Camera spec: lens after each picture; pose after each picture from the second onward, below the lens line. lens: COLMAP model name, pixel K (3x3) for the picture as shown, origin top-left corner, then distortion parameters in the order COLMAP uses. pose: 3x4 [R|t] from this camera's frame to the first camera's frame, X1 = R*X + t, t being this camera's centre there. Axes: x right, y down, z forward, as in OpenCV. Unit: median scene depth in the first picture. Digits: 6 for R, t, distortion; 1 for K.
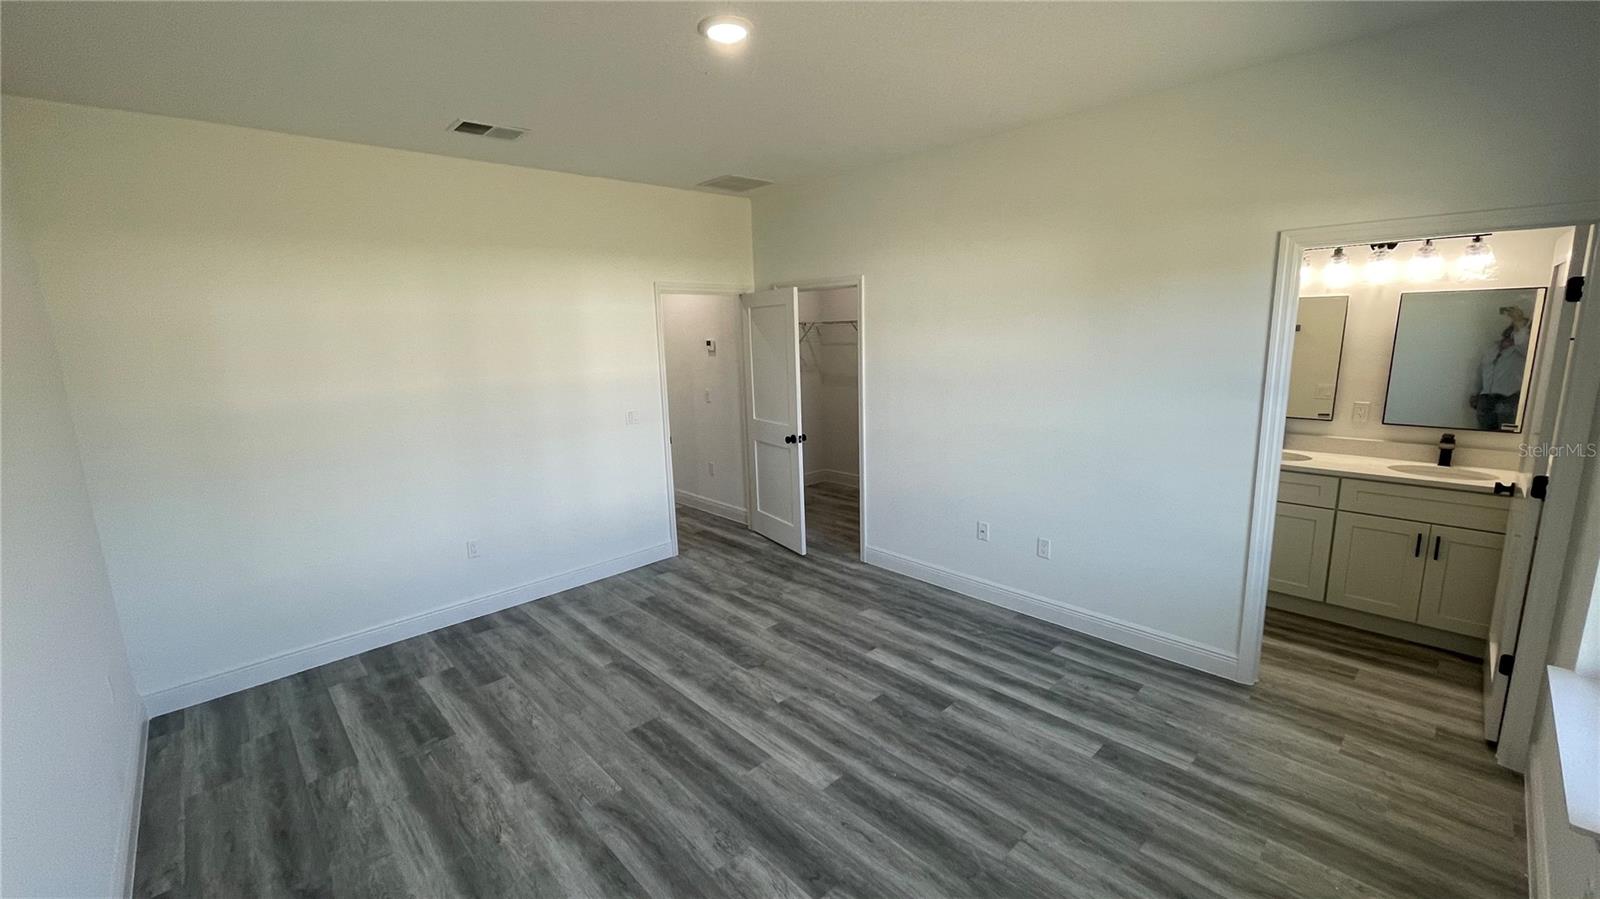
lens RADIAL K [[651.8, 0, 795.5], [0, 651.8, 448.3], [0, 0, 1]] dist [0.012927, 0.000396]
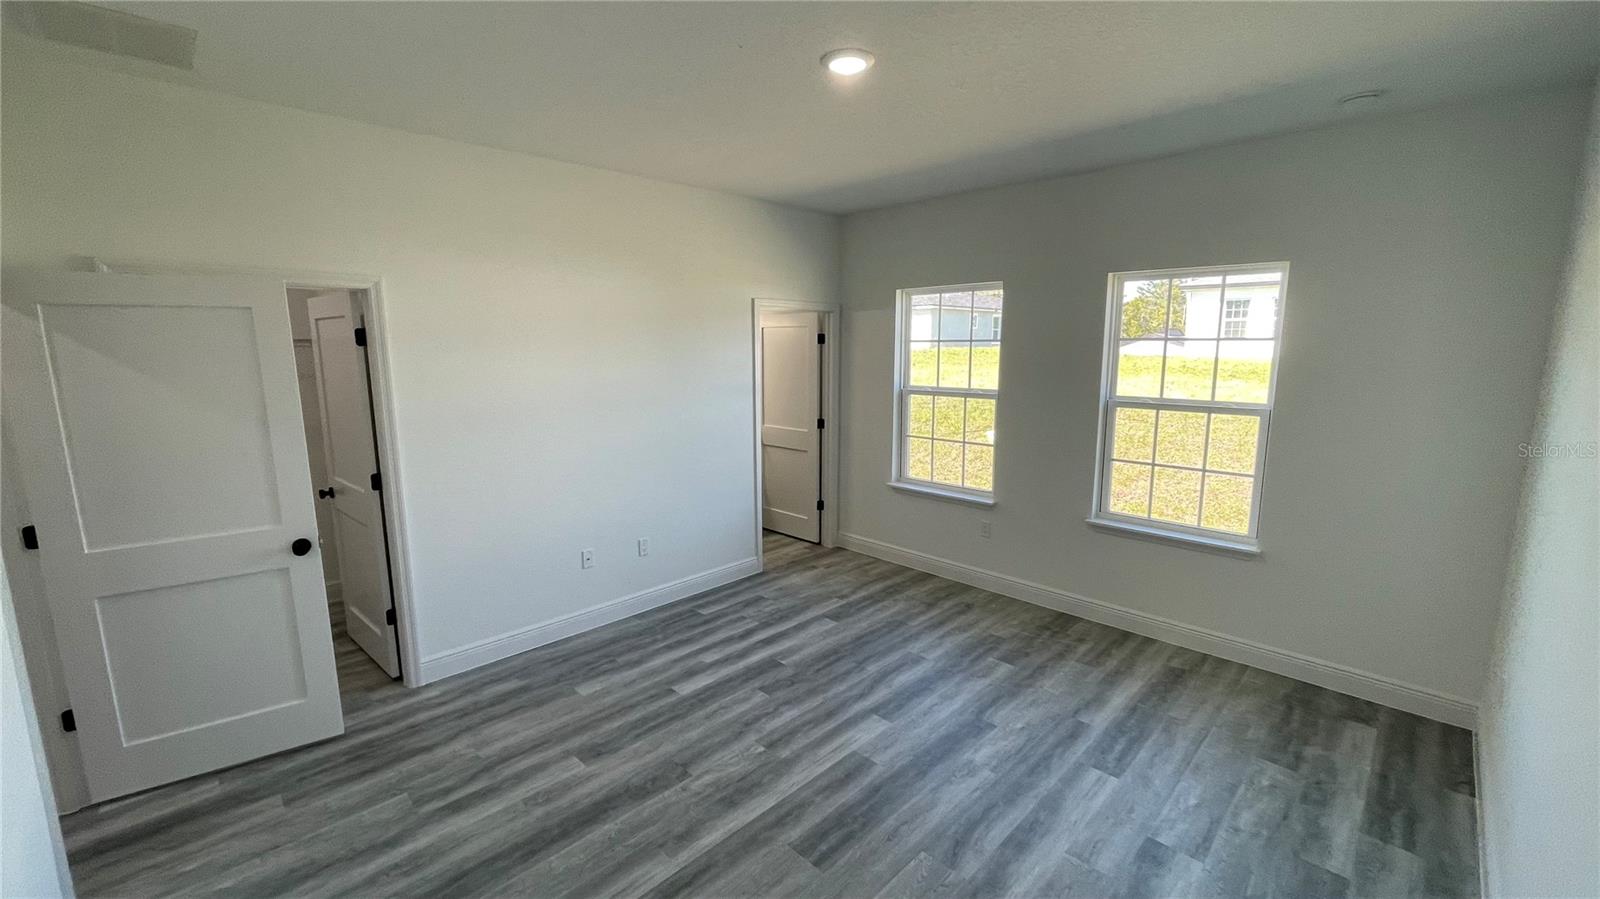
lens RADIAL K [[651.8, 0, 790.5], [0, 651.8, 446.6], [0, 0, 1]] dist [0.012927, 0.000396]
pose [[-0.028841, -0.131865, 0.990848, -0.853974], [0.188666, 0.972725, 0.134945, -0.142894], [-0.981618, 0.190832, -0.003176, 0.847024]]
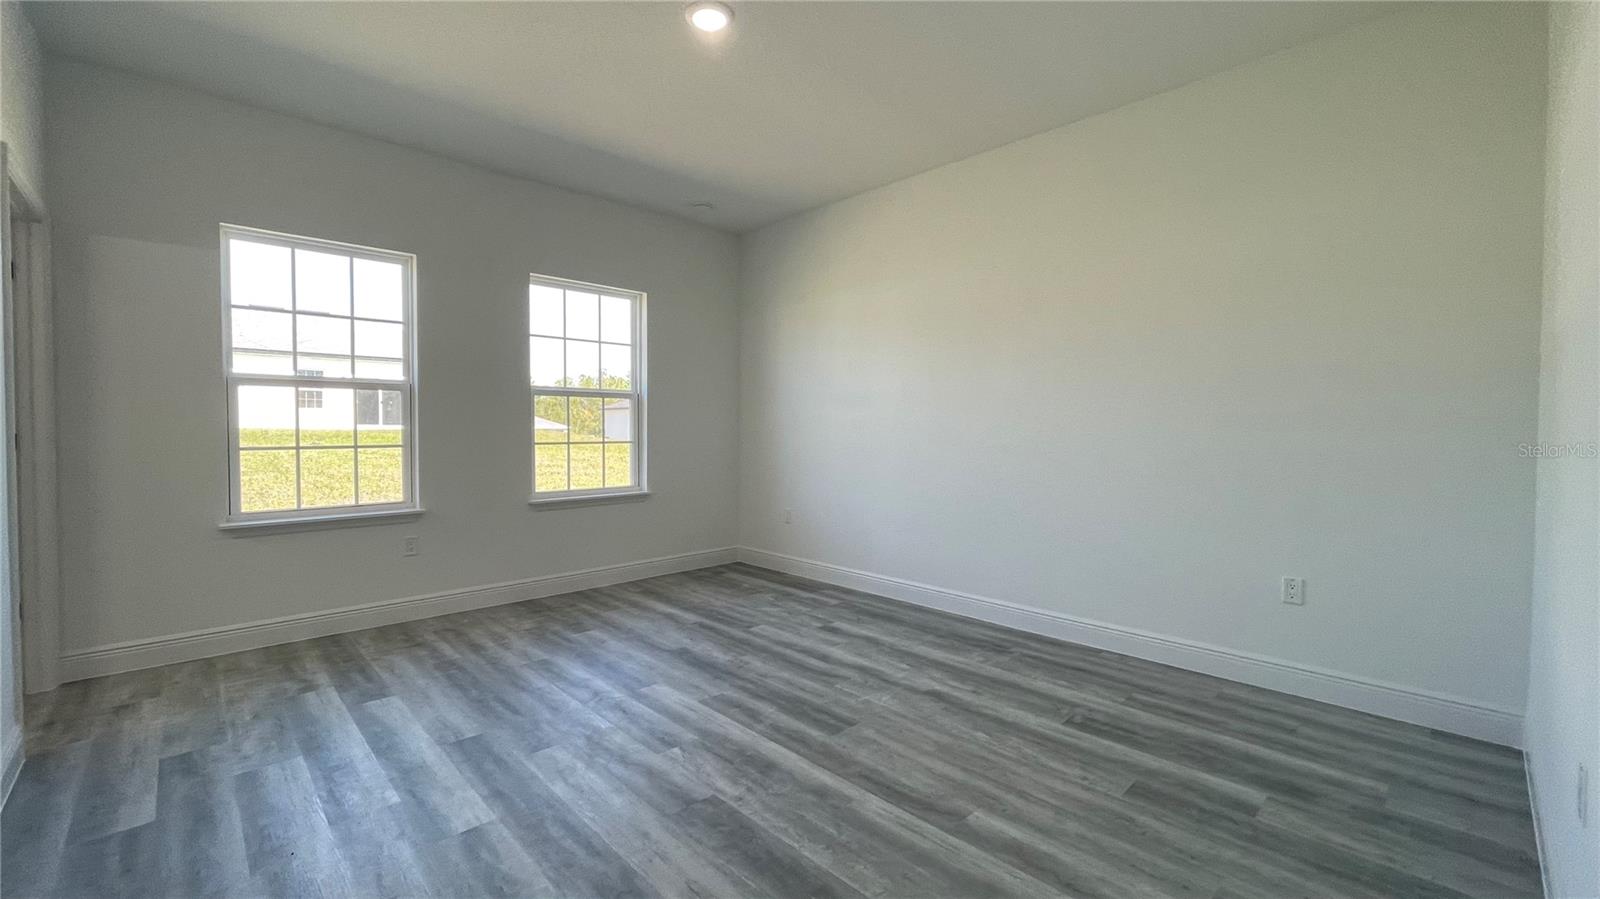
lens RADIAL K [[651.8, 0, 789.7], [0, 651.8, 448.2], [0, 0, 1]] dist [0.012927, 0.000396]
pose [[-0.999552, 0.029765, 0.003282, -0.160483], [0.029778, 0.976425, 0.213792, -0.099607], [0.003159, 0.213794, -0.976874, 1.589351]]
